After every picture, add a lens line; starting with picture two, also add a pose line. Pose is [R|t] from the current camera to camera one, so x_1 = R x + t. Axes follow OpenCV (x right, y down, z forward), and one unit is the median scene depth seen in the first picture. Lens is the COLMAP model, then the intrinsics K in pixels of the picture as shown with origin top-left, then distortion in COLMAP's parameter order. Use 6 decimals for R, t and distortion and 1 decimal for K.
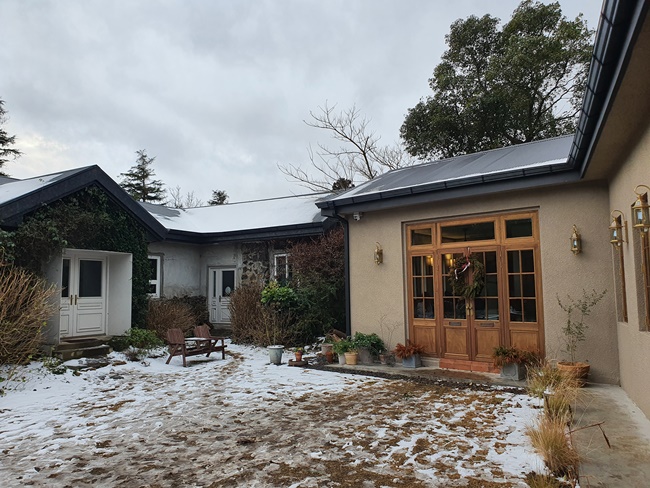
lens RADIAL K [[500.8, 0, 326.1], [0, 500.8, 241.7], [0, 0, 1]] dist [-0.000984, -0.006434]
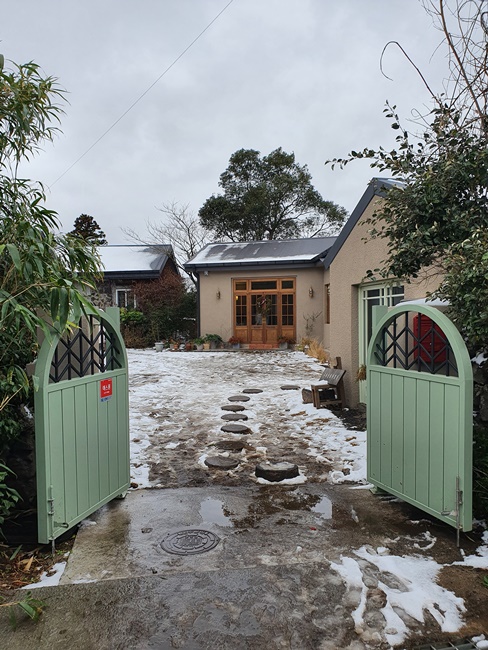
lens RADIAL K [[500.8, 0, 243.4], [0, 500.8, 326.2], [0, 0, 1]] dist [-0.000984, -0.006434]
pose [[0.899305, -0.018258, 0.436940, -0.710368], [-0.035576, 0.992762, 0.114706, -0.083782], [-0.435872, -0.118700, 0.892147, -0.863532]]
